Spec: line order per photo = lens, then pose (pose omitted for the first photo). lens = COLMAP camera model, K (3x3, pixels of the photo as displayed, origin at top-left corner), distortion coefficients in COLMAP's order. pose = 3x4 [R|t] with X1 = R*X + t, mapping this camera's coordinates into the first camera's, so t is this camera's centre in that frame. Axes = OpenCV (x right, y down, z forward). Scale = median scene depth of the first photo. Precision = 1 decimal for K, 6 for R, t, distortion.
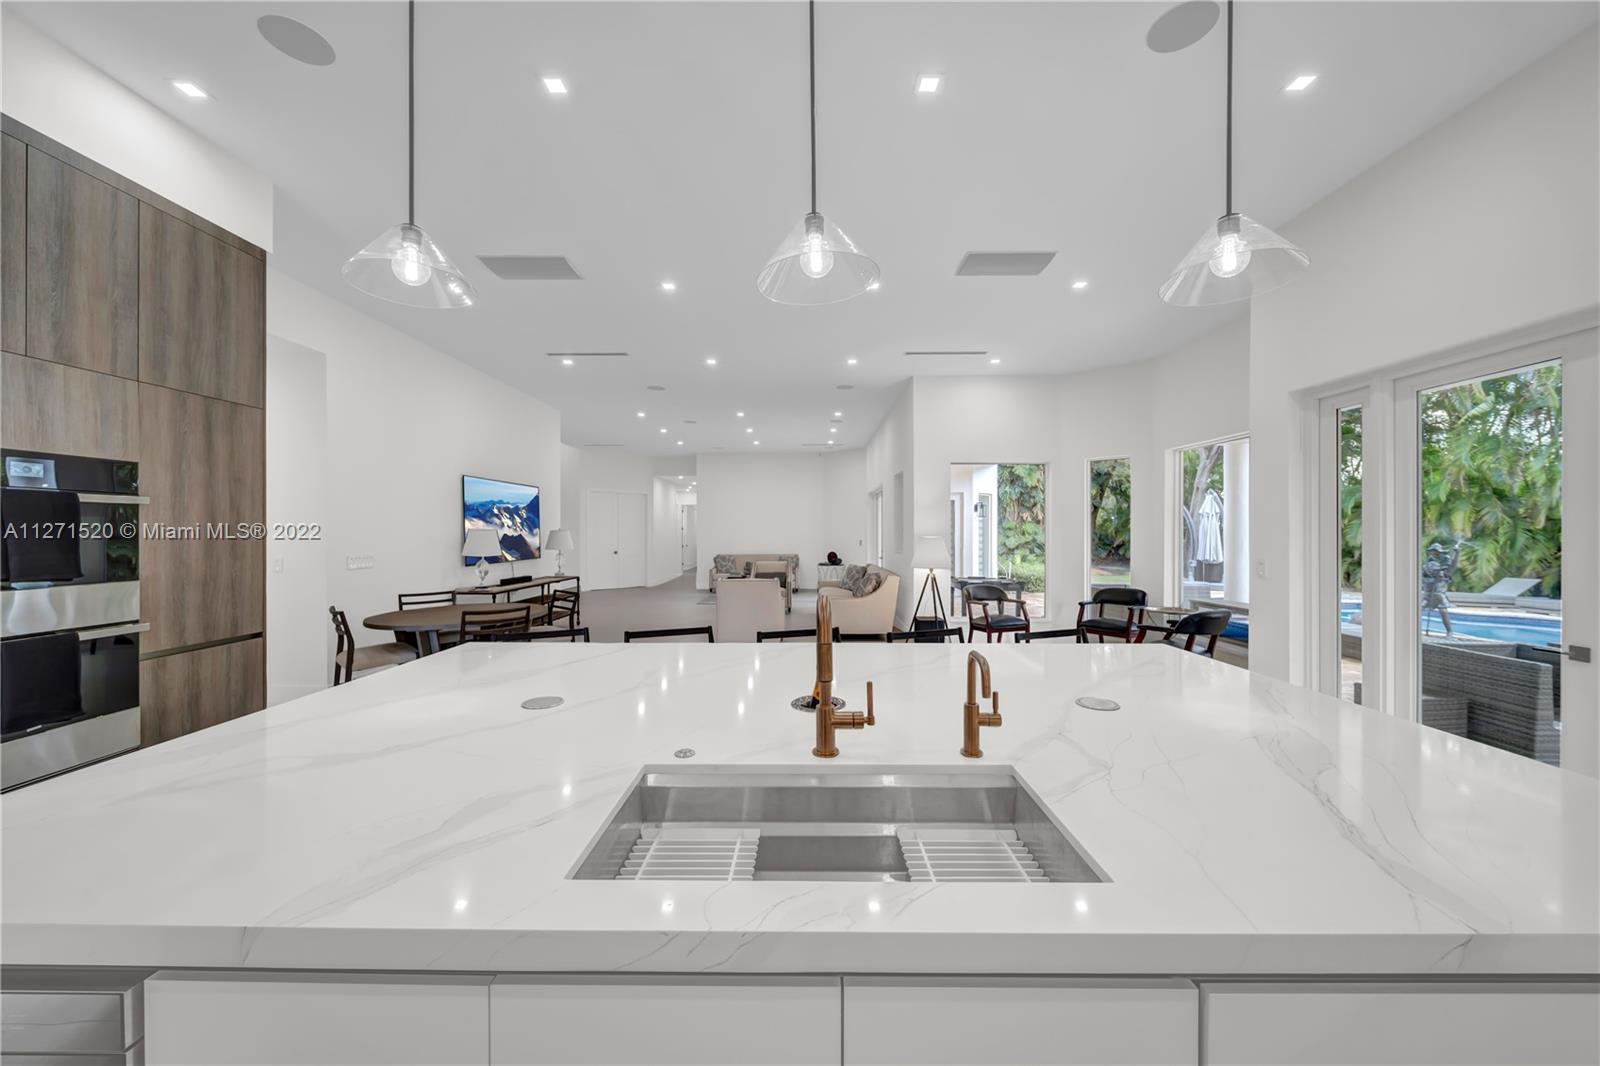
lens RADIAL K [[571.6, 0, 797.6], [0, 571.6, 531.3], [0, 0, 1]] dist [0.000233, -0.000583]
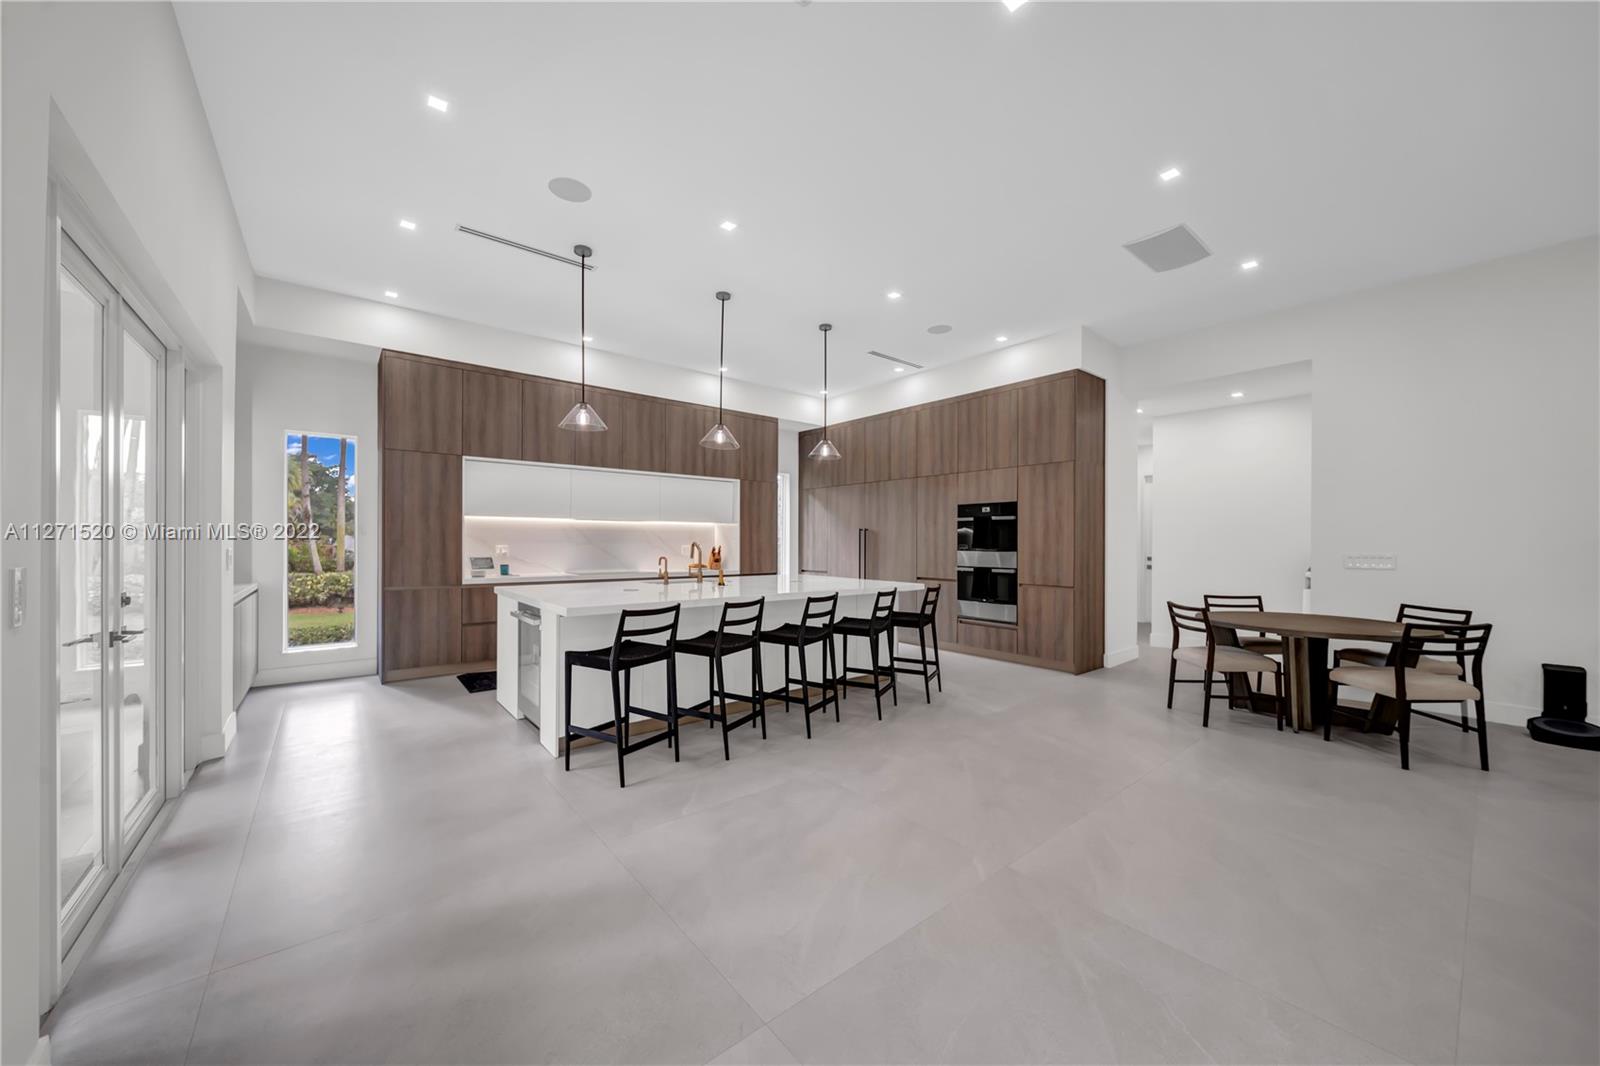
lens RADIAL K [[571.6, 0, 807.5], [0, 571.6, 543.8], [0, 0, 1]] dist [0.000233, -0.000583]
pose [[-0.759181, 0.000286, -0.650879, 0.910645], [-0.002616, 0.999990, 0.003491, 0.042775], [0.650874, 0.004353, -0.759173, 1.978439]]
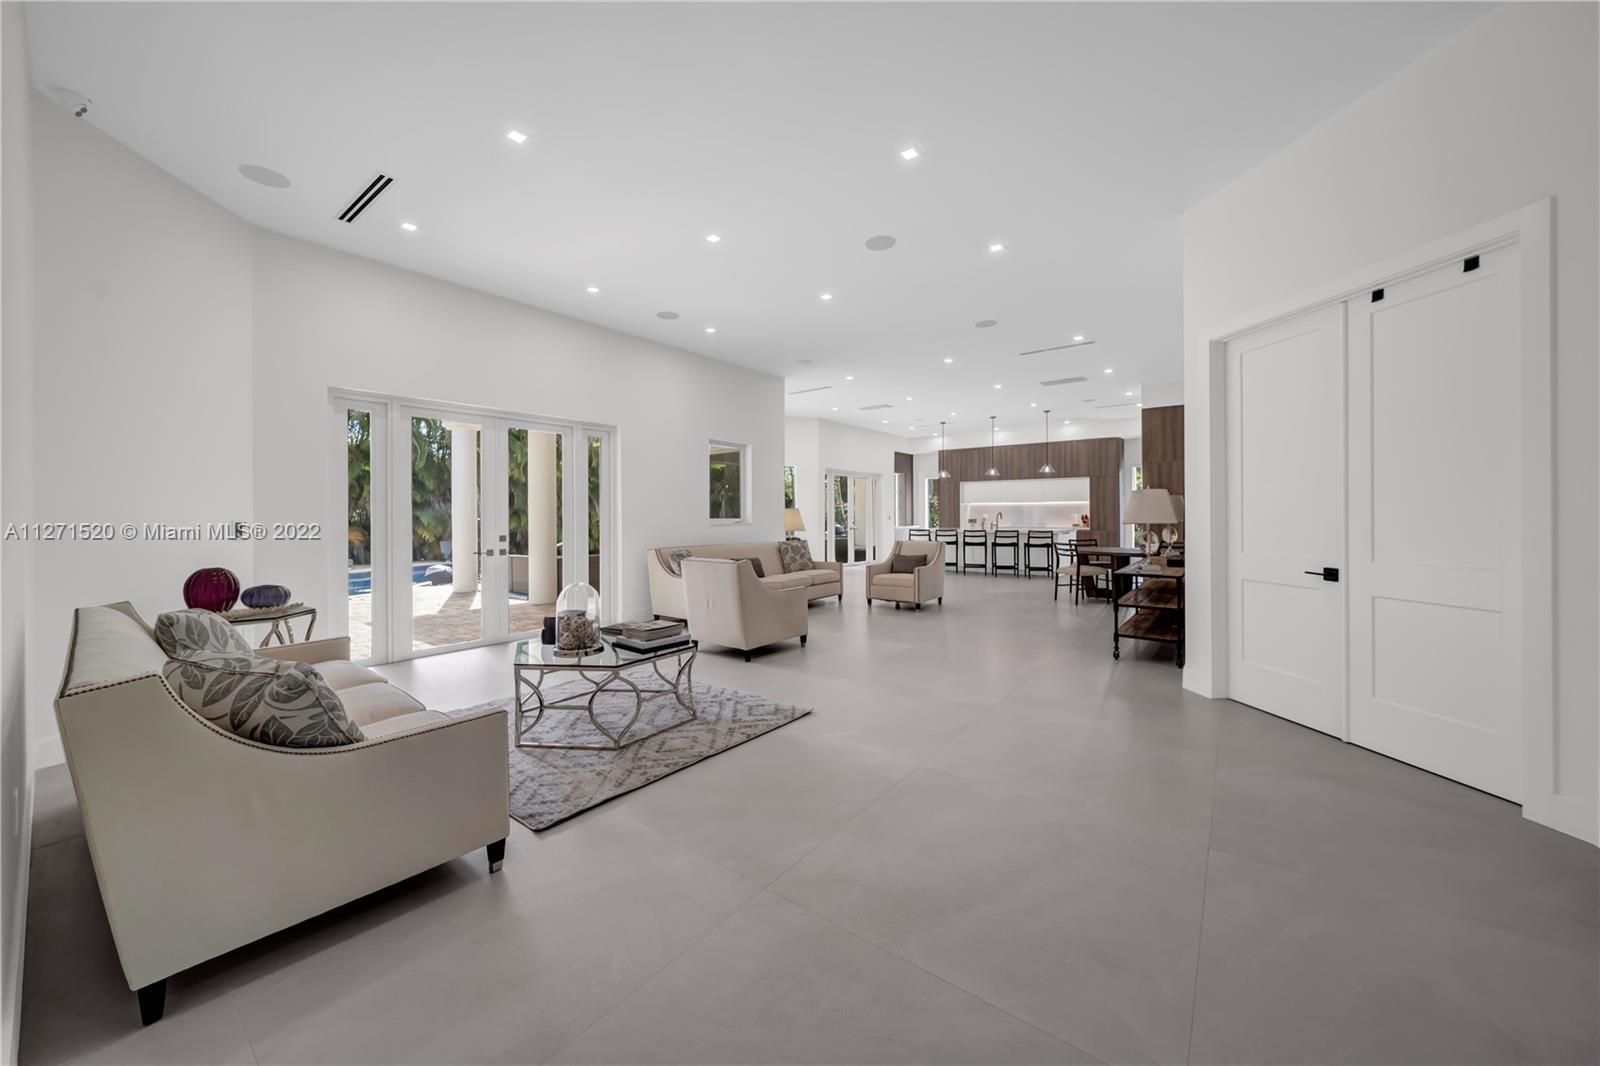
lens RADIAL K [[571.6, 0, 798.4], [0, 571.6, 508.5], [0, 0, 1]] dist [0.000233, -0.000583]
pose [[-0.798120, 0.009089, 0.602430, -1.411215], [0.001217, 0.999908, -0.013474, 0.075803], [-0.602498, -0.010021, -0.798058, 4.877968]]
